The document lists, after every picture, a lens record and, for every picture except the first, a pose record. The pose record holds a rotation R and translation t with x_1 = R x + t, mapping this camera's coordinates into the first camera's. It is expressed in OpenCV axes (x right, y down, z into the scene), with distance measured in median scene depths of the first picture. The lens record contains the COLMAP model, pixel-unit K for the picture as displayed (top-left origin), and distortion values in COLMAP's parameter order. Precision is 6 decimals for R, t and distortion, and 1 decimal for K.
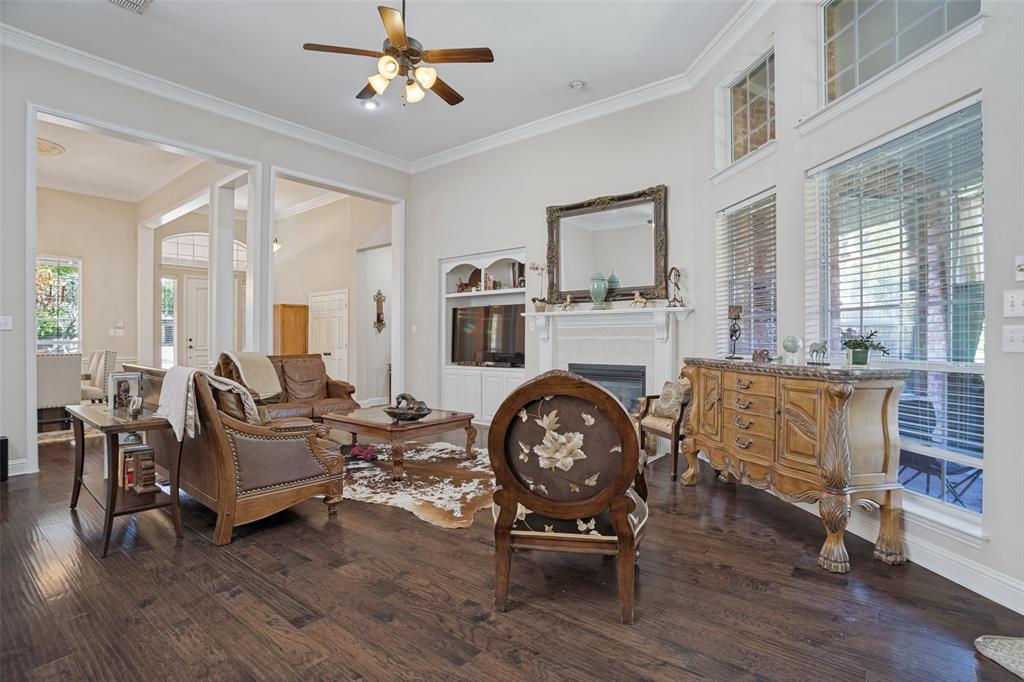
lens RADIAL K [[512.9, 0, 511.6], [0, 512.9, 338.4], [0, 0, 1]] dist [0.000571, -0.000180]
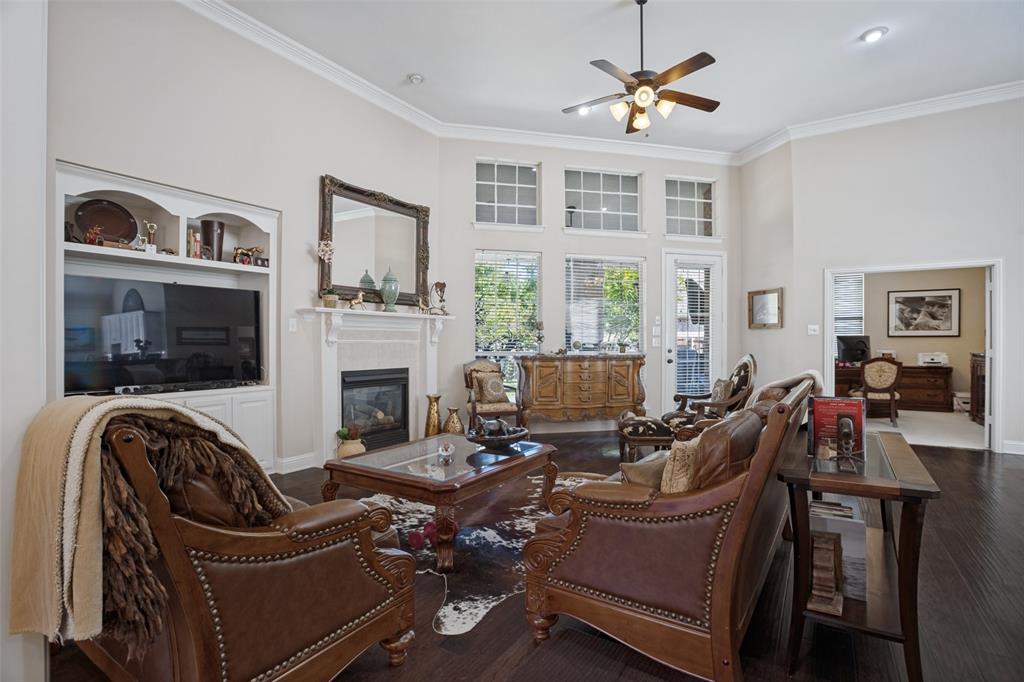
lens RADIAL K [[512.9, 0, 511.1], [0, 512.9, 335.1], [0, 0, 1]] dist [0.000571, -0.000180]
pose [[-0.103703, 0.007392, 0.994581, -0.797380], [-0.005768, 0.999951, -0.008033, -0.006531], [-0.994592, -0.006570, -0.103655, 0.862974]]
